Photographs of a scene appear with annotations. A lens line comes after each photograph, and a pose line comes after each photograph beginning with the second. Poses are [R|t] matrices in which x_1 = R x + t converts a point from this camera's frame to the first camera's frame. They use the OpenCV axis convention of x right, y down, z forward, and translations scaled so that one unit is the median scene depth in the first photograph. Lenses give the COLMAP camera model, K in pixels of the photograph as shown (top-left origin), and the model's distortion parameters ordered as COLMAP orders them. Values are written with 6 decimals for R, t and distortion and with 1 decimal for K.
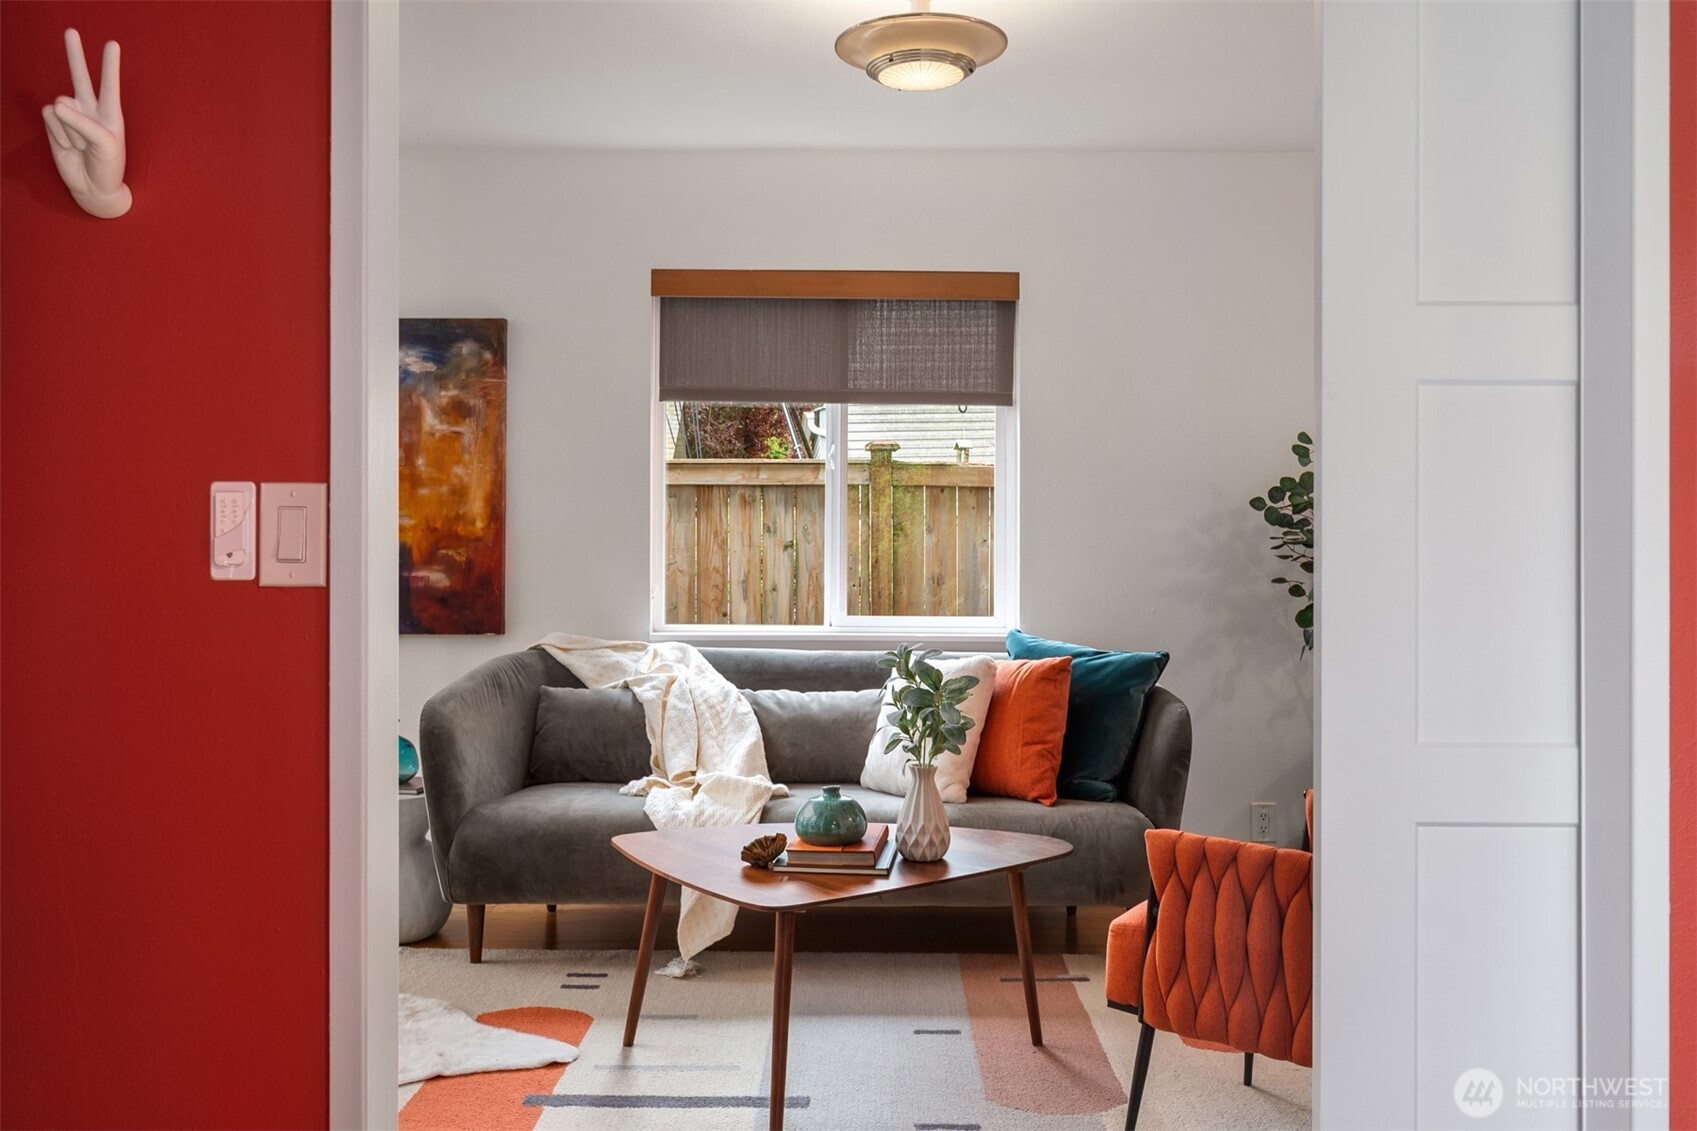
lens RADIAL K [[1381.6, 0, 904.3], [0, 1381.6, 539.2], [0, 0, 1]] dist [-0.005618, -0.001316]
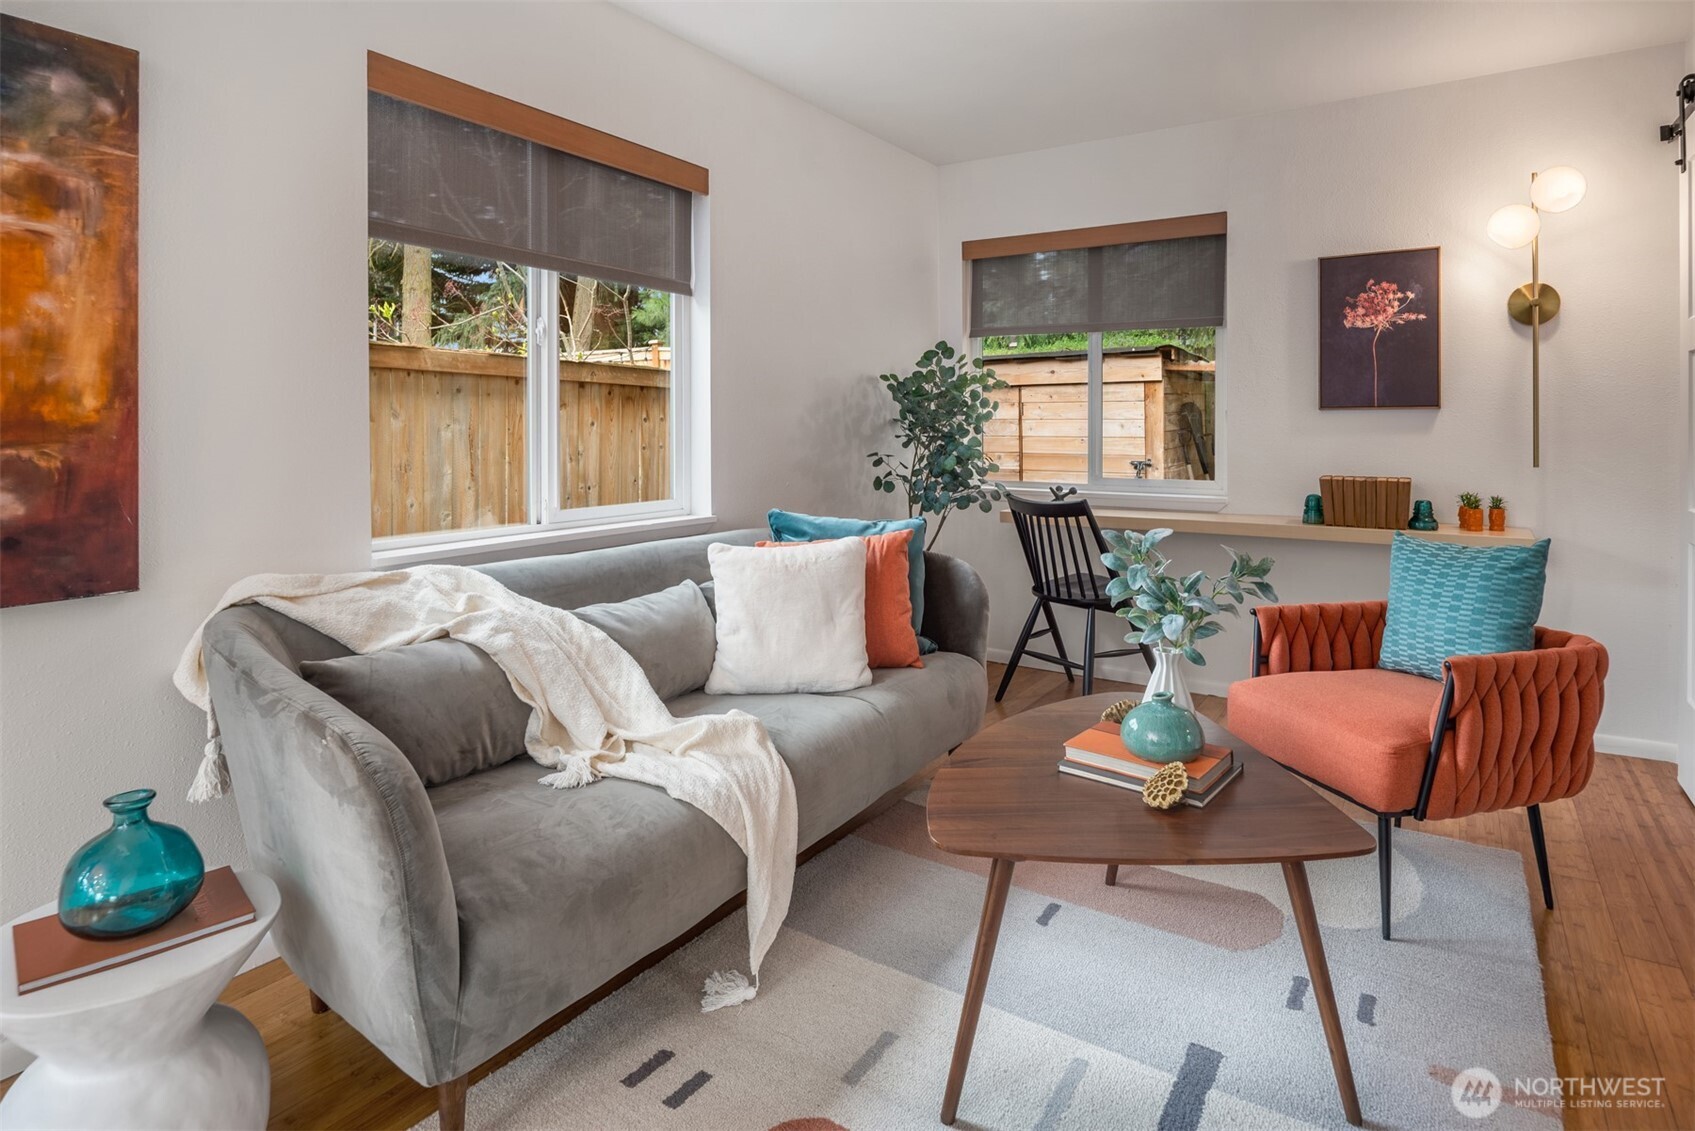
lens RADIAL K [[906.4, 0, 846.0], [0, 906.4, 424.1], [0, 0, 1]] dist [-0.004825, -0.000798]
pose [[0.578533, -0.006454, 0.815634, -0.451234], [0.004459, 0.999979, 0.004750, -0.002158], [-0.815647, 0.000889, 0.578549, 0.560337]]
